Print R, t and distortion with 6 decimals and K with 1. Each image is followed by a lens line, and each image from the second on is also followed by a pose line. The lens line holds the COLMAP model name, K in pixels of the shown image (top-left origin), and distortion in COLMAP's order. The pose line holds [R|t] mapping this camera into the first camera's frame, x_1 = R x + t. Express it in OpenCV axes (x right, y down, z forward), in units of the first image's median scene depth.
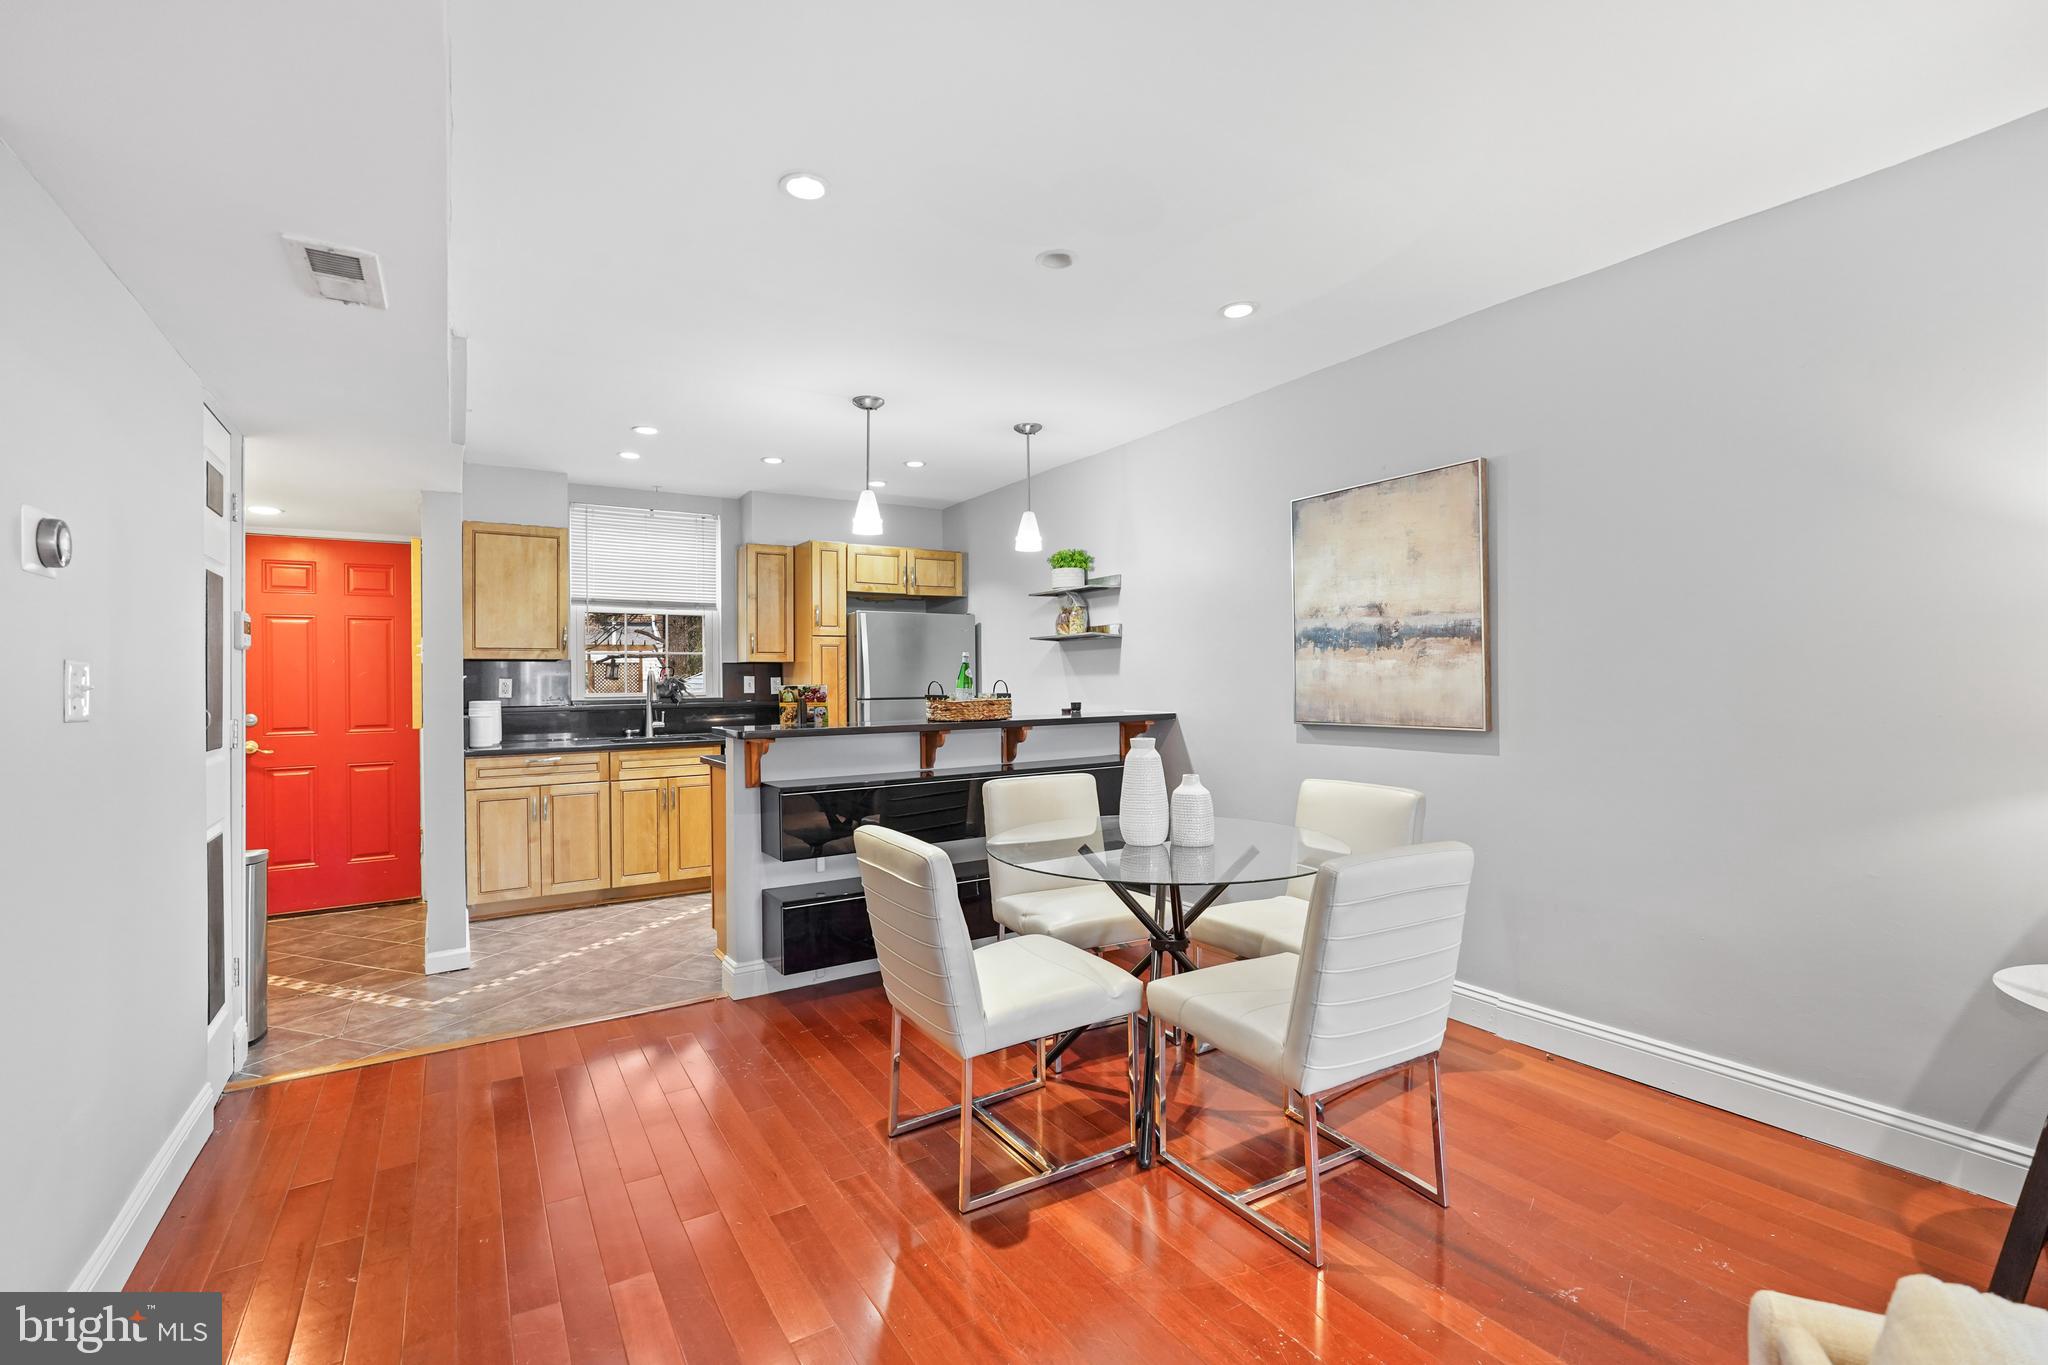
lens RADIAL K [[910.5, 0, 1030.6], [0, 910.5, 671.9], [0, 0, 1]] dist [-0.010123, 0.004594]
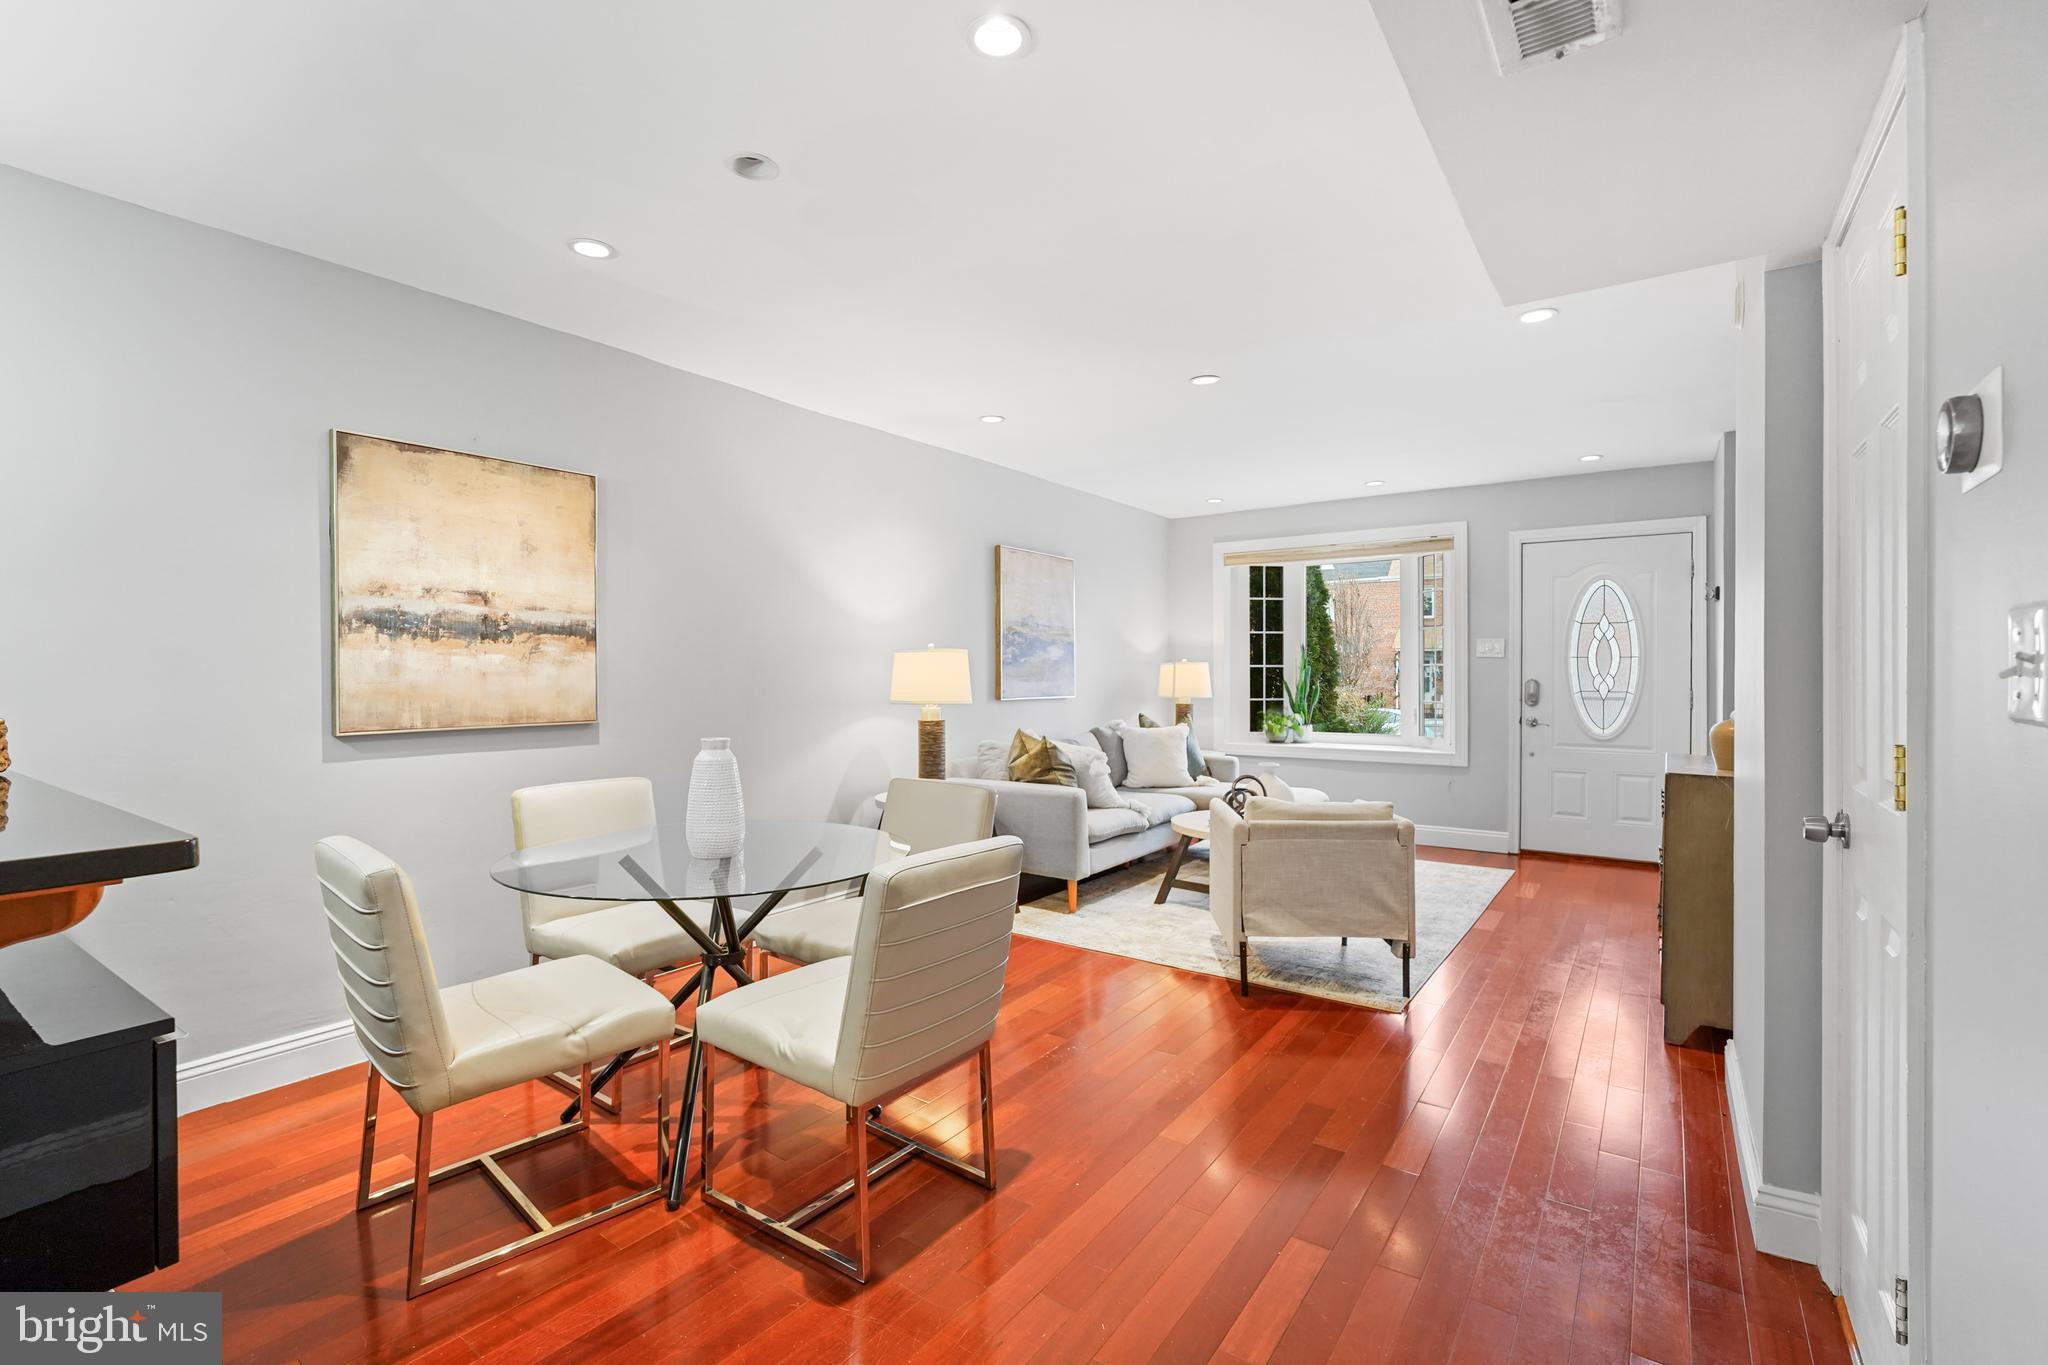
lens RADIAL K [[910.5, 0, 1024.0], [0, 910.5, 682.1], [0, 0, 1]] dist [-0.010123, 0.004594]
pose [[-0.380310, 0.001783, 0.924857, -0.481872], [-0.004649, 0.999982, -0.003840, 0.011530], [-0.924847, -0.005760, -0.380295, 0.623855]]
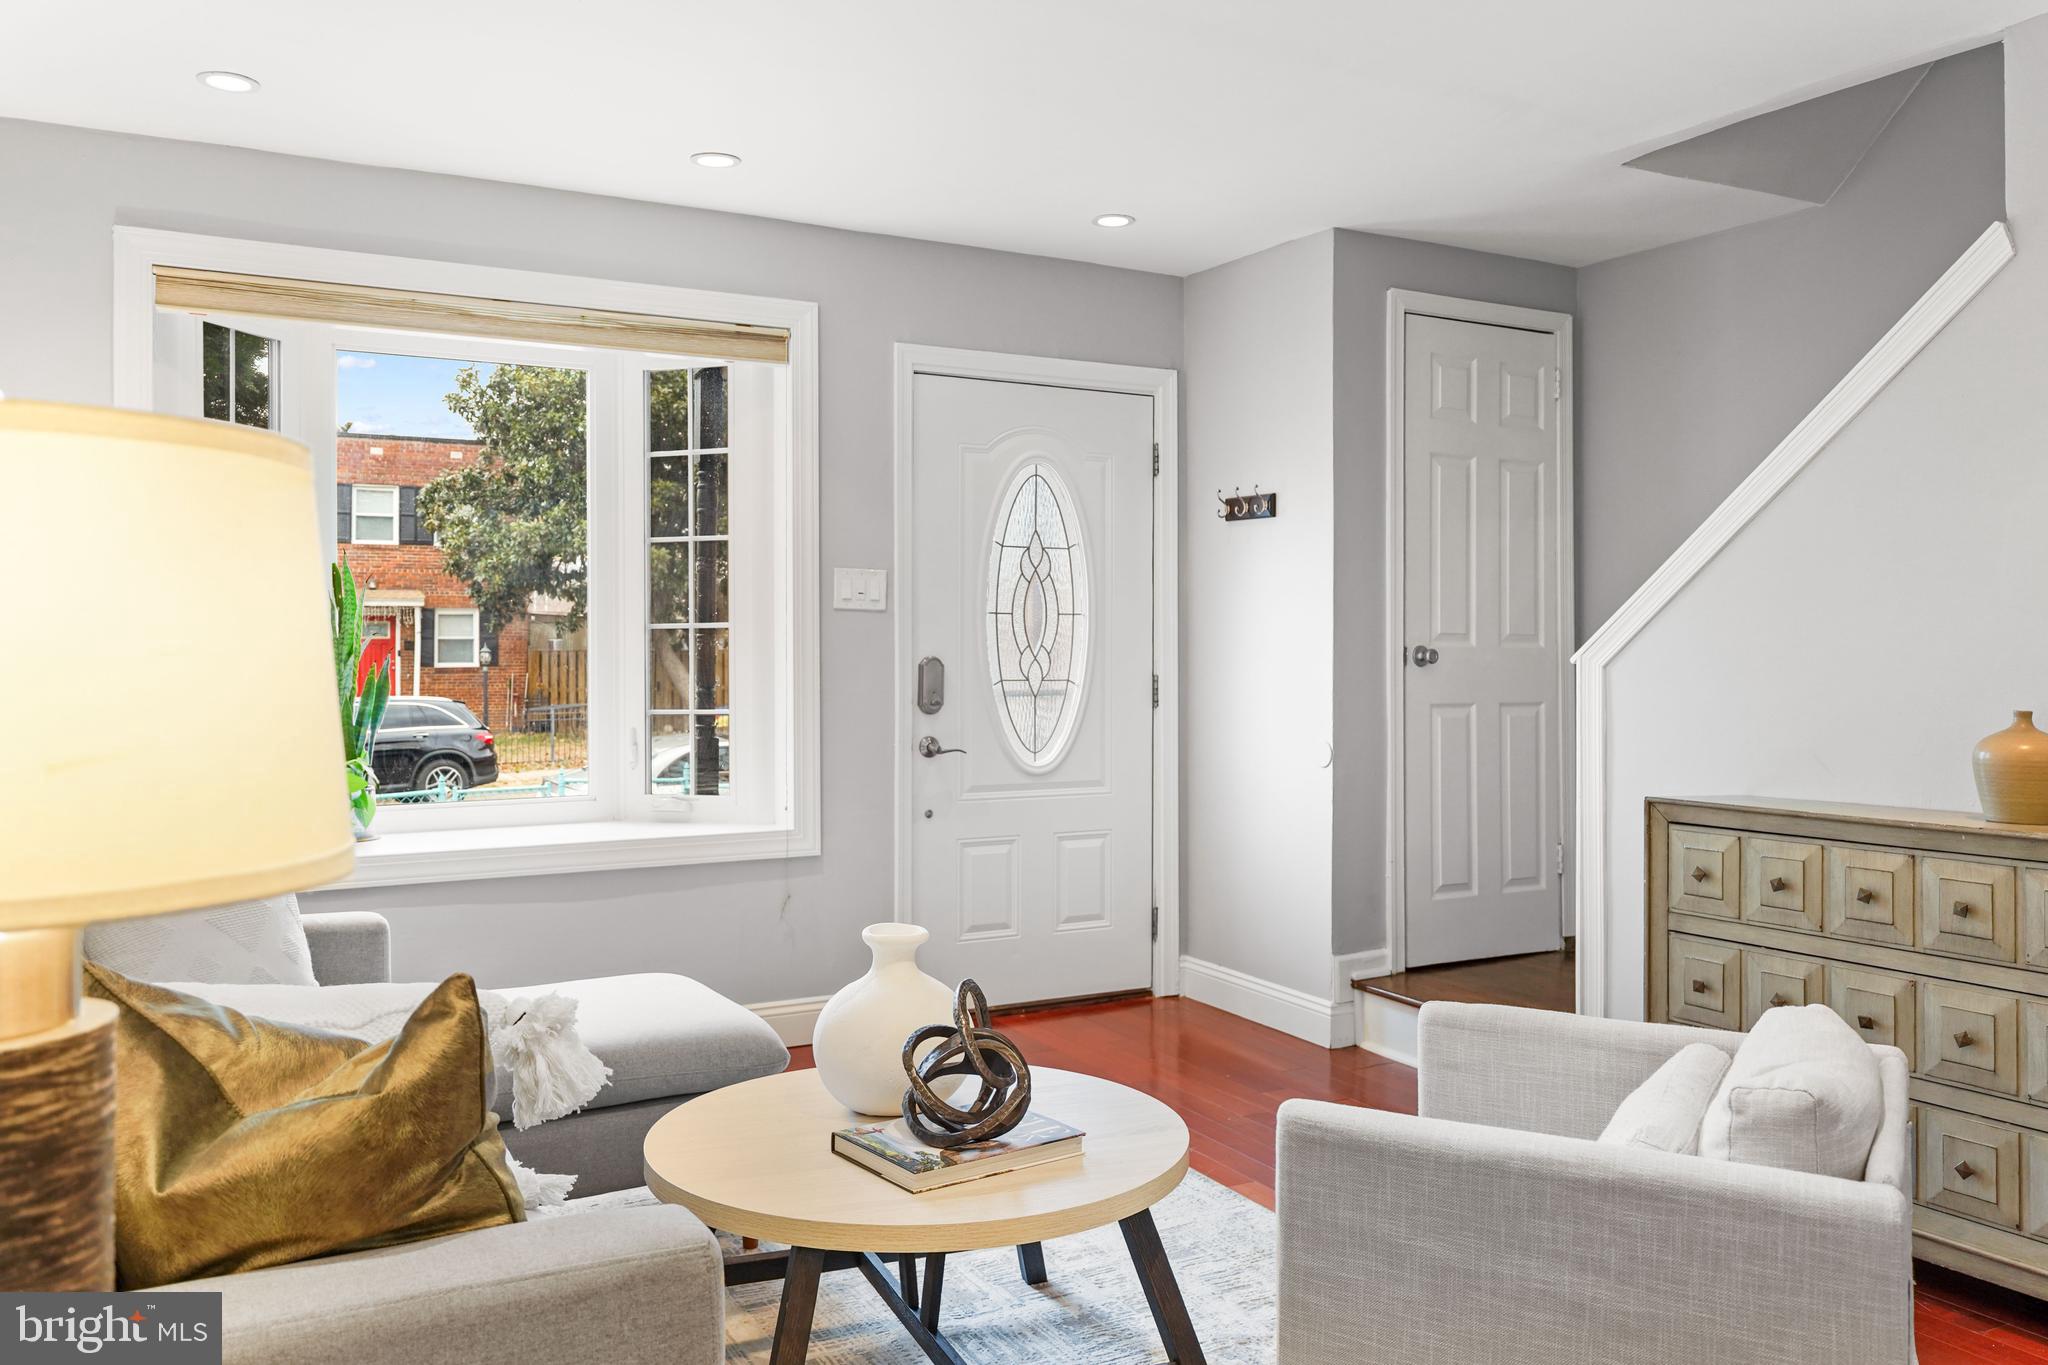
lens RADIAL K [[1590.9, 0, 1038.4], [0, 1590.9, 637.9], [0, 0, 1]] dist [-0.004503, 0.003311]
pose [[-0.998572, 0.012070, 0.052040, 0.306850], [0.011326, 0.999830, -0.014575, 0.002600], [-0.052207, -0.013964, -0.998539, 0.543072]]
